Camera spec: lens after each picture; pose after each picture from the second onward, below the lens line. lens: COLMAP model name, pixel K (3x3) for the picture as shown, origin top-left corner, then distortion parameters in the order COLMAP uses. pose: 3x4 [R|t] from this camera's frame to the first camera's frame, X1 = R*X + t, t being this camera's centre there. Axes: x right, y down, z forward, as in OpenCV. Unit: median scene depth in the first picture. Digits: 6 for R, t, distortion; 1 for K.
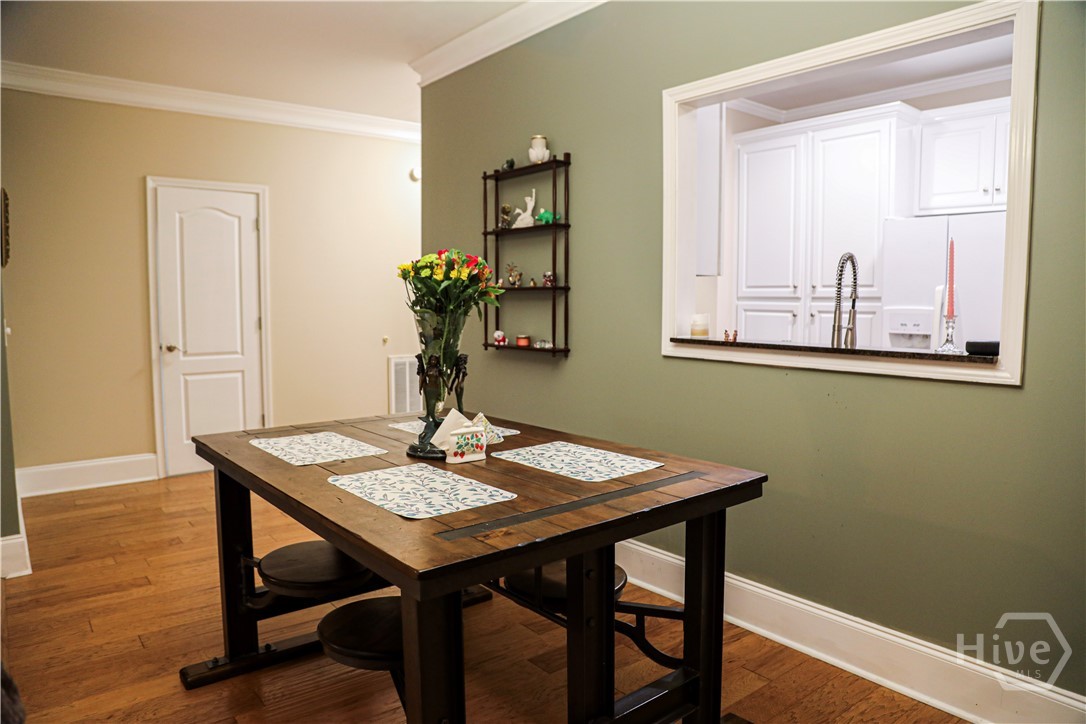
lens RADIAL K [[735.5, 0, 545.9], [0, 735.5, 363.4], [0, 0, 1]] dist [-0.140459, 0.077052]
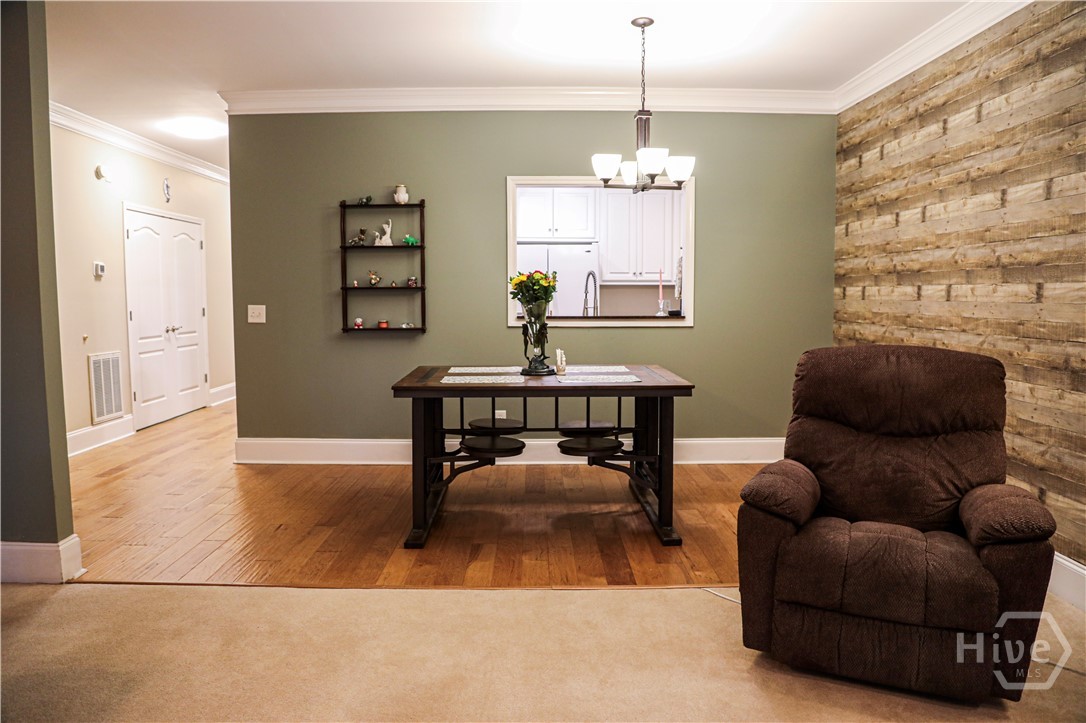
lens RADIAL K [[735.5, 0, 545.9], [0, 735.5, 362.9], [0, 0, 1]] dist [-0.140459, 0.077052]
pose [[0.637140, -0.085733, 0.765965, -0.966621], [0.070043, 0.996123, 0.053232, -0.009275], [-0.767559, 0.019734, 0.640675, -0.165501]]
